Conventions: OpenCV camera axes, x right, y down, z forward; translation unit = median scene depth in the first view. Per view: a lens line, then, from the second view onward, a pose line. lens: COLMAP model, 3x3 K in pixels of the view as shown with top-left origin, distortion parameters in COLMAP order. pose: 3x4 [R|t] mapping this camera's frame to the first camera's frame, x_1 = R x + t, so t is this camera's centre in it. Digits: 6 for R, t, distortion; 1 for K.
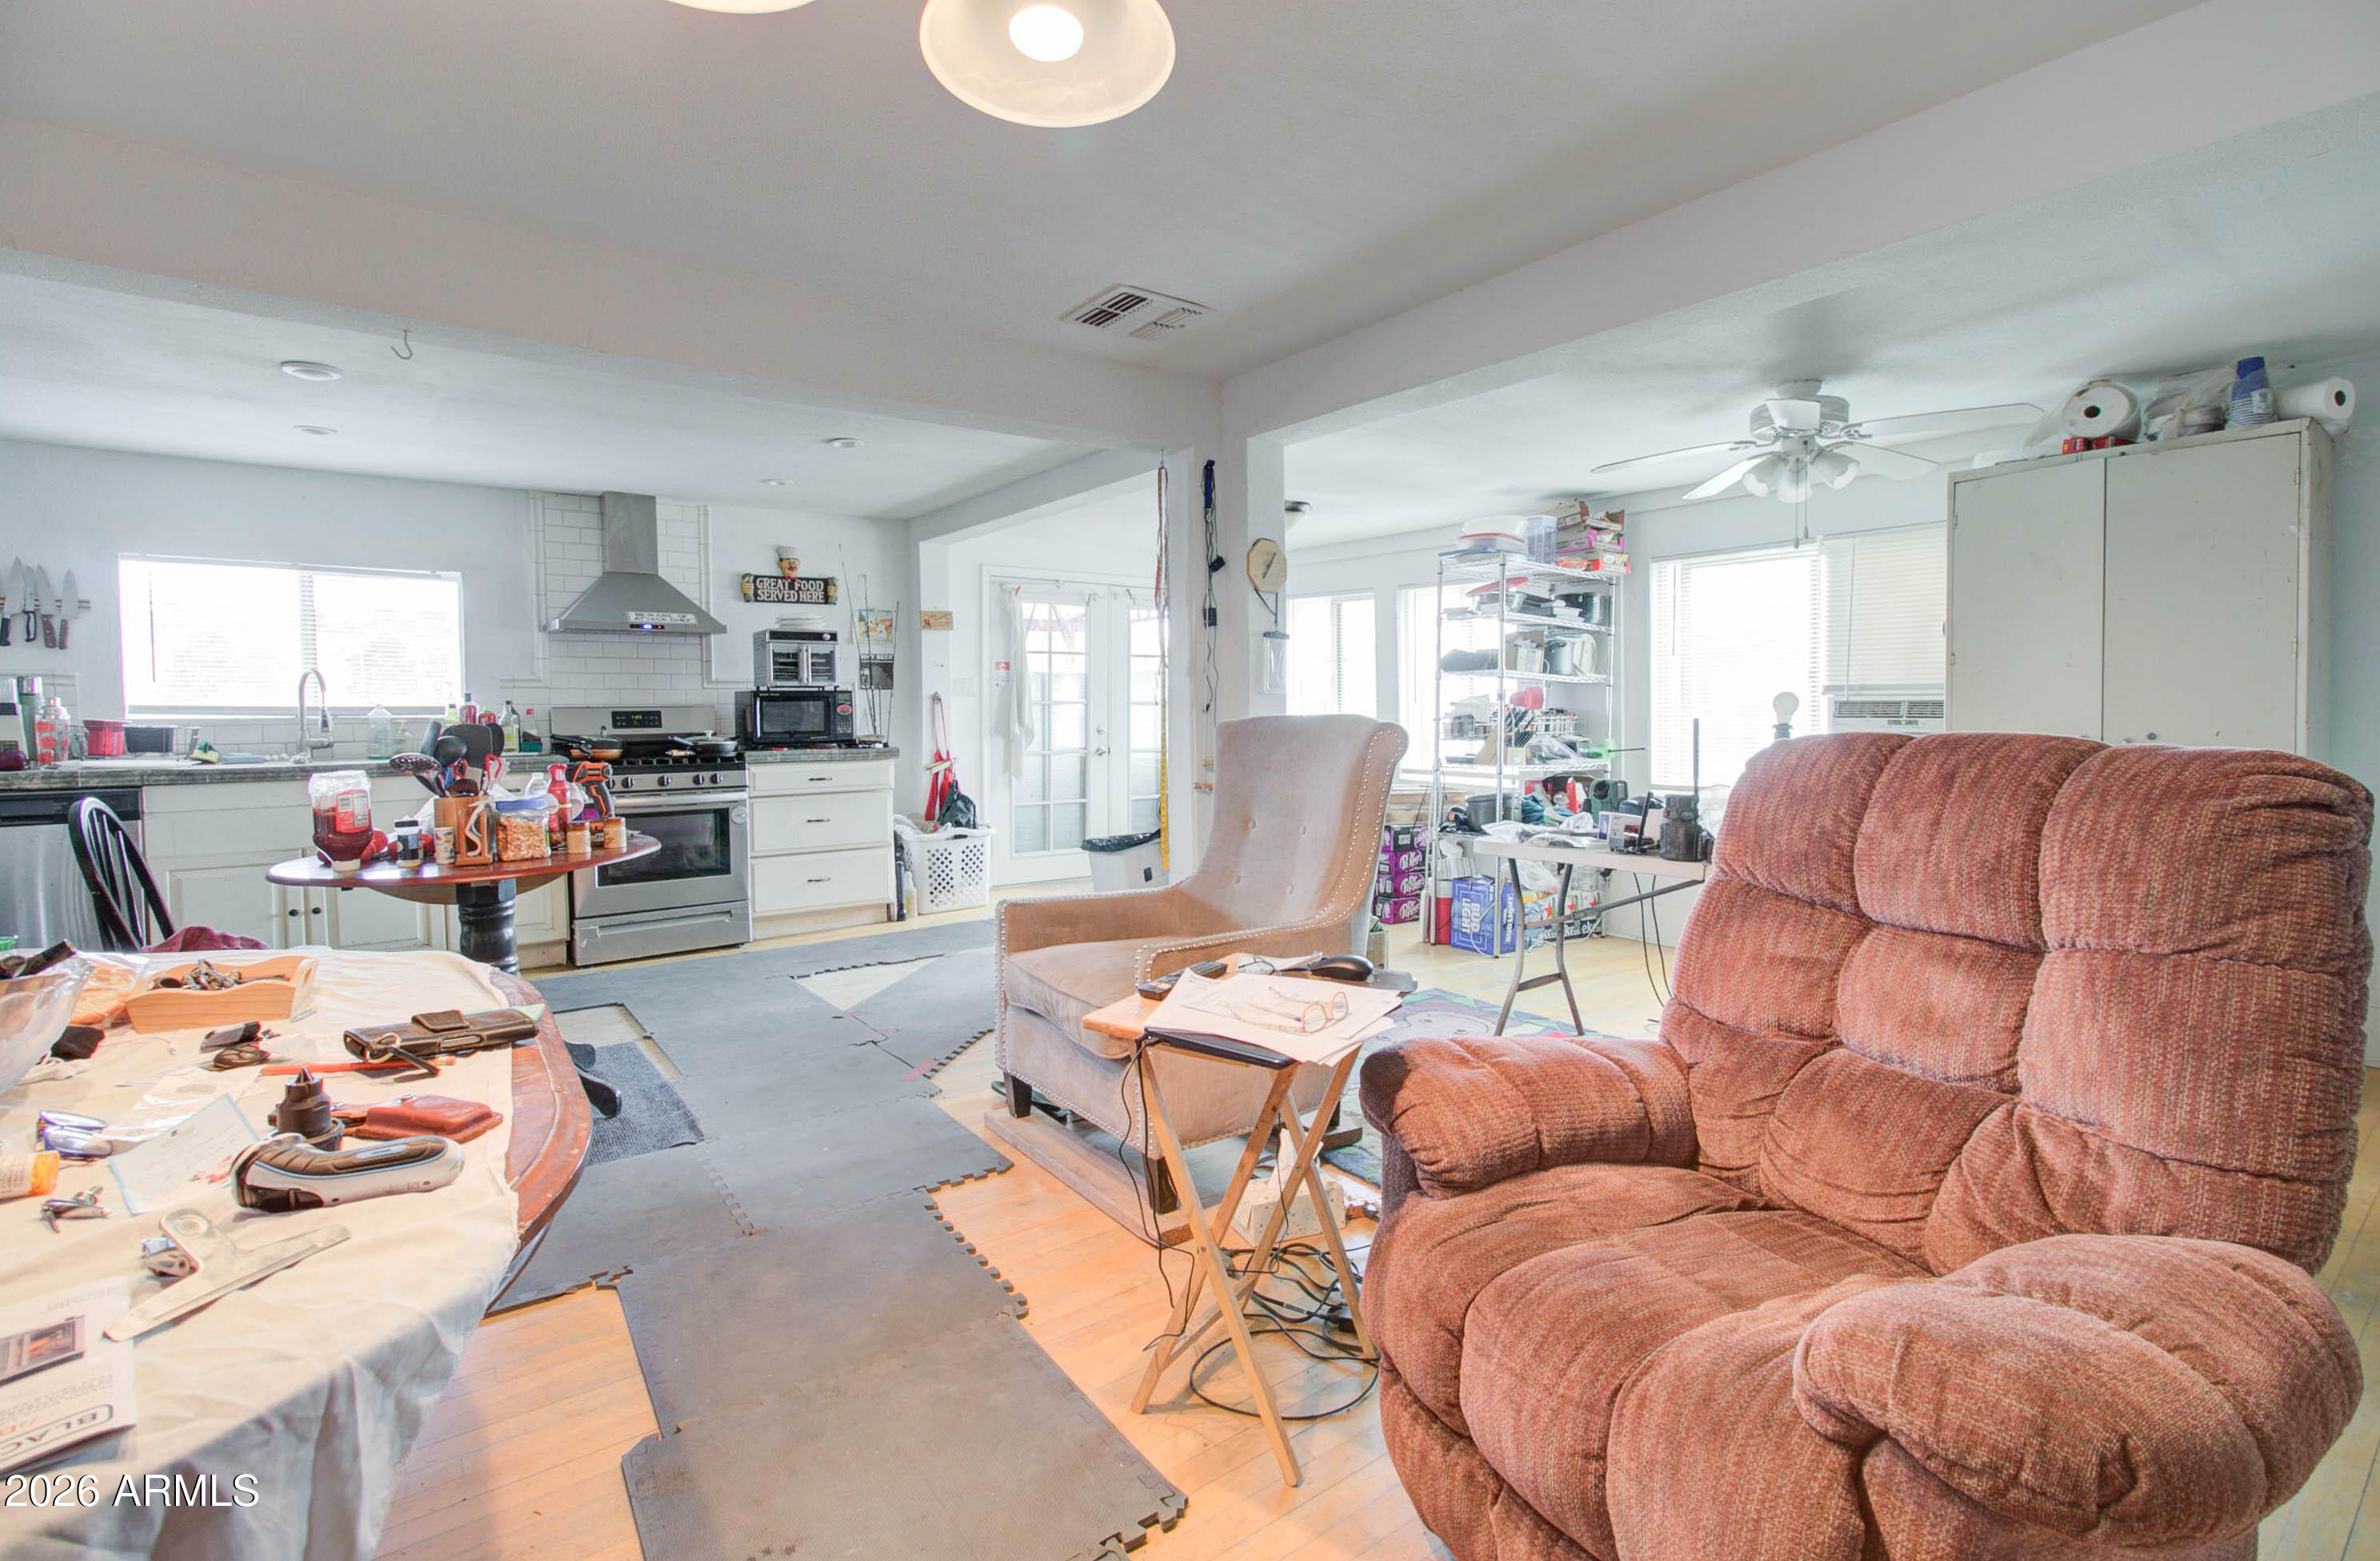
lens RADIAL K [[1122.7, 0, 1193.0], [0, 1122.7, 719.8], [0, 0, 1]] dist [-0.004346, 0.000074]
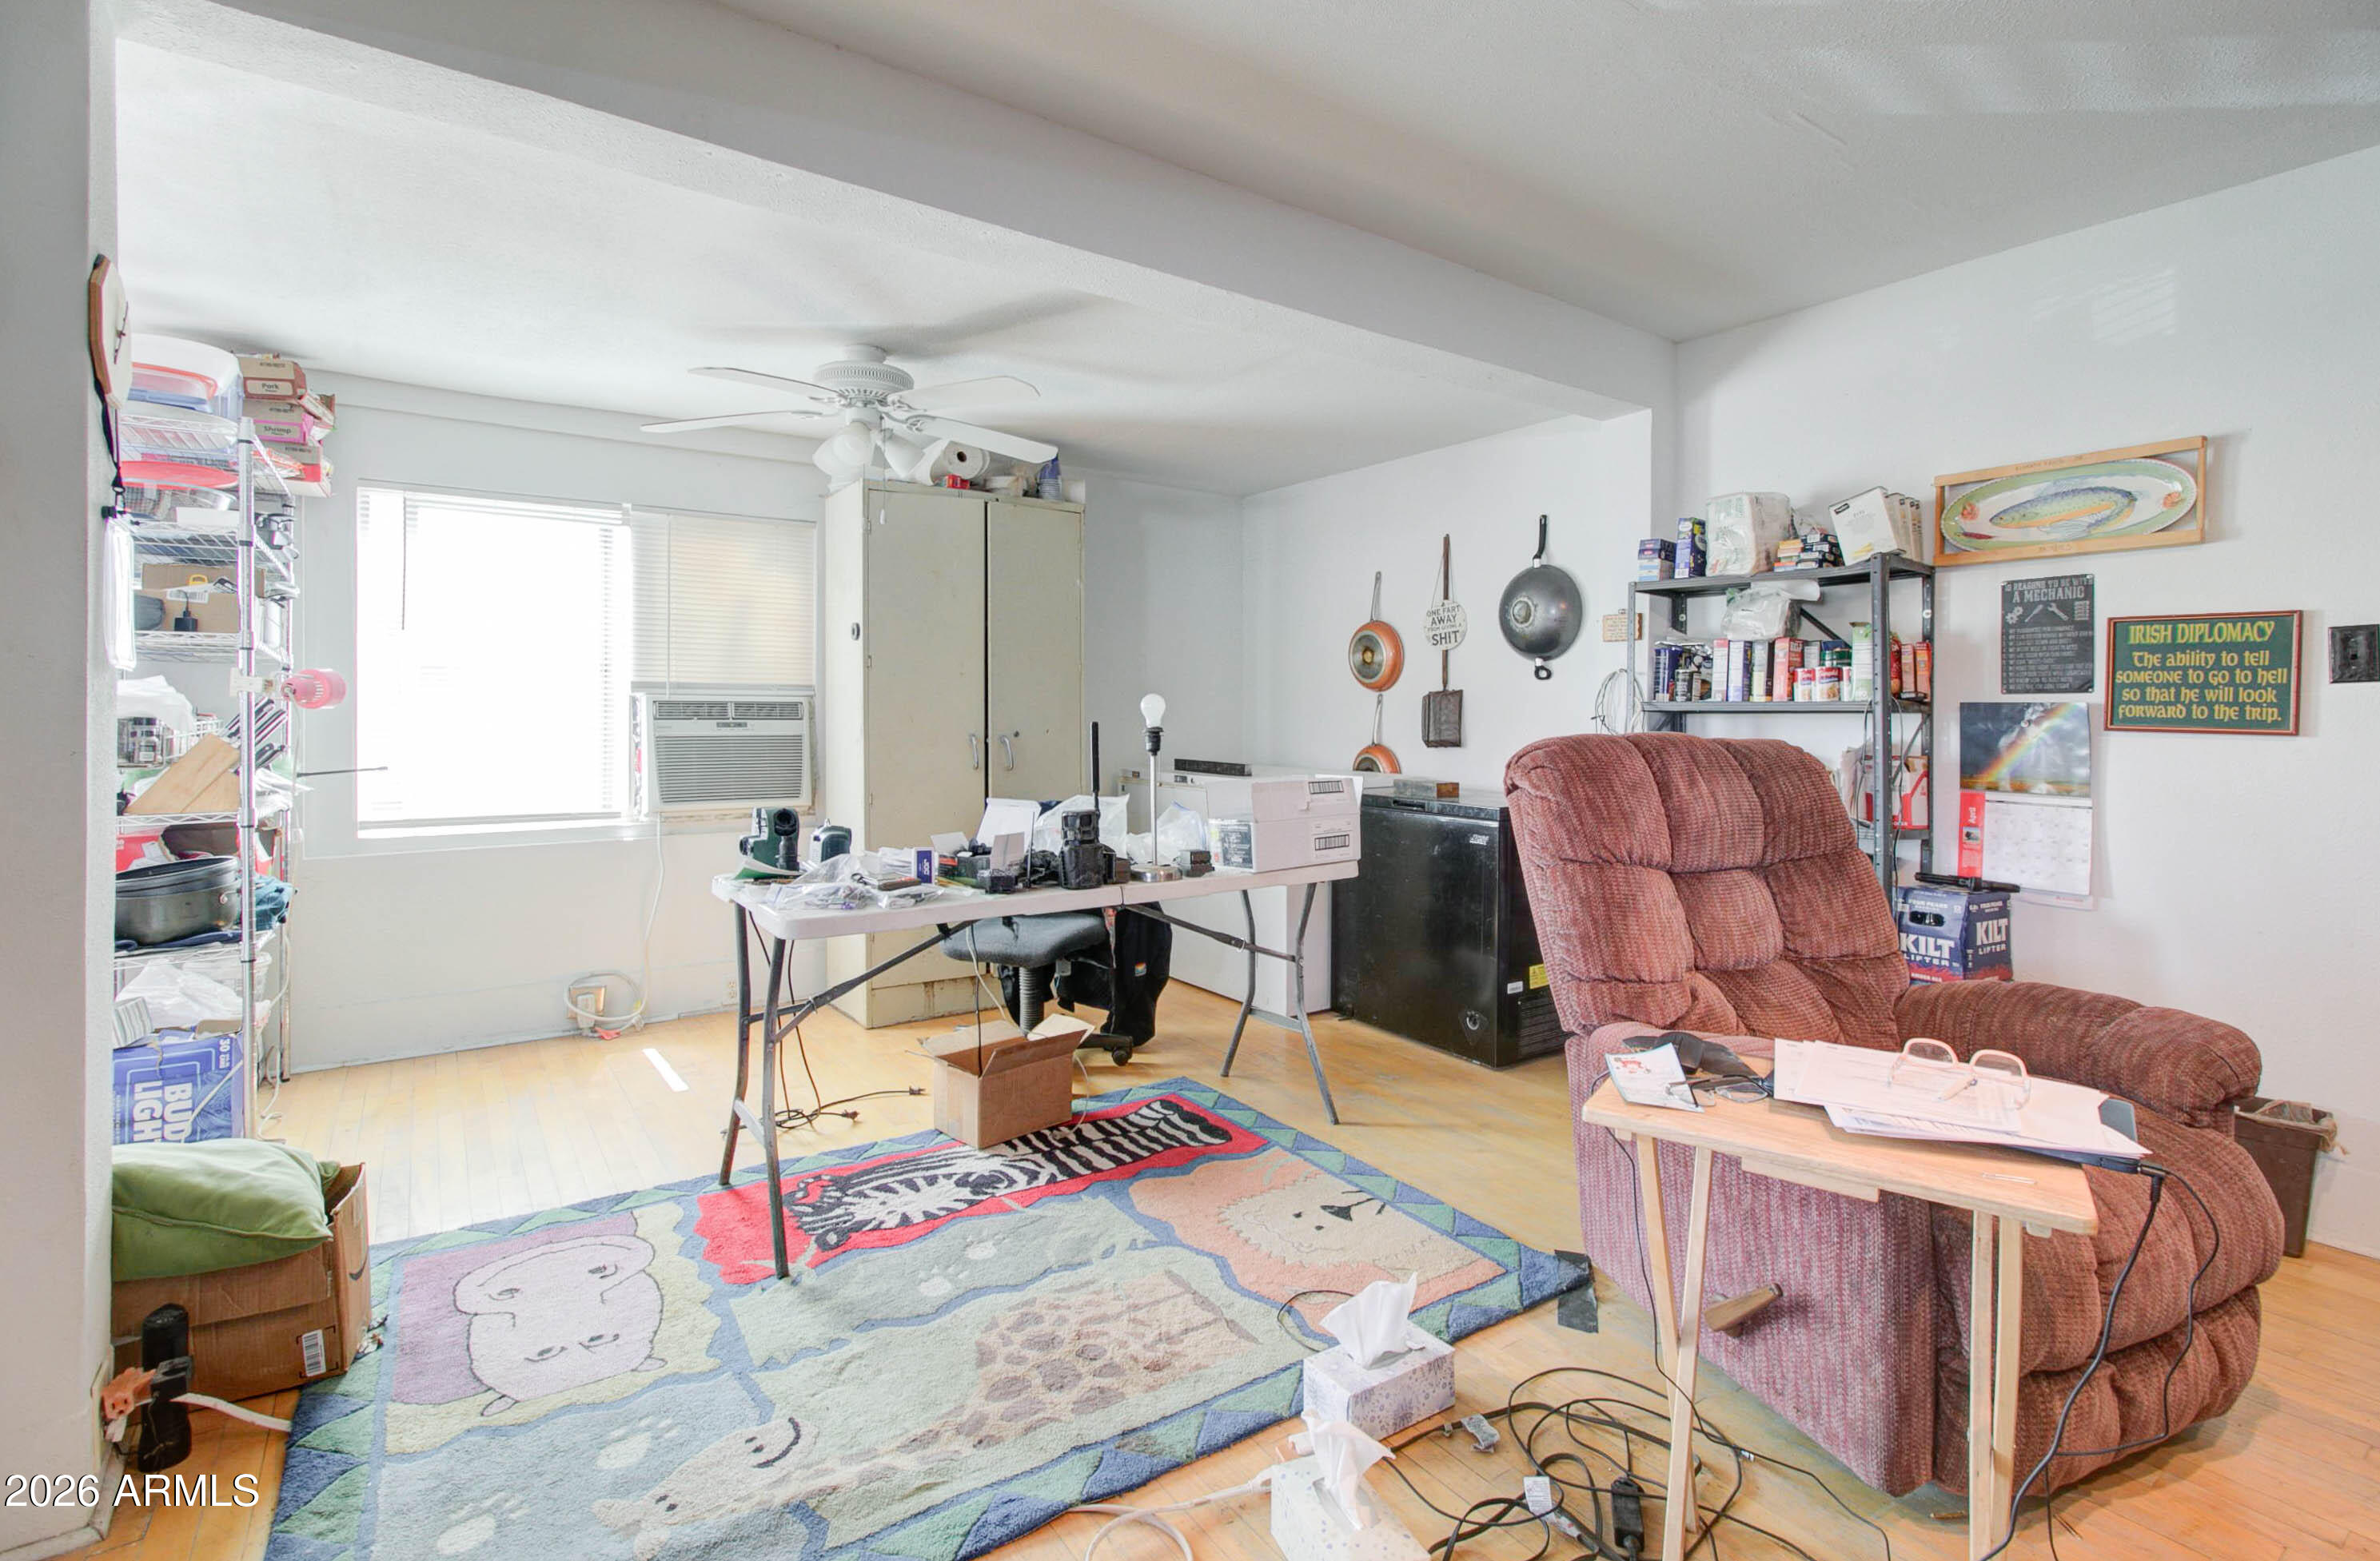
lens RADIAL K [[1122.7, 0, 1193.0], [0, 1122.7, 719.8], [0, 0, 1]] dist [-0.004346, 0.000074]
pose [[0.006615, -0.008025, 0.999946, -0.311066], [0.002848, 0.999964, 0.008006, -0.008490], [-0.999974, 0.002795, 0.006638, 0.641538]]
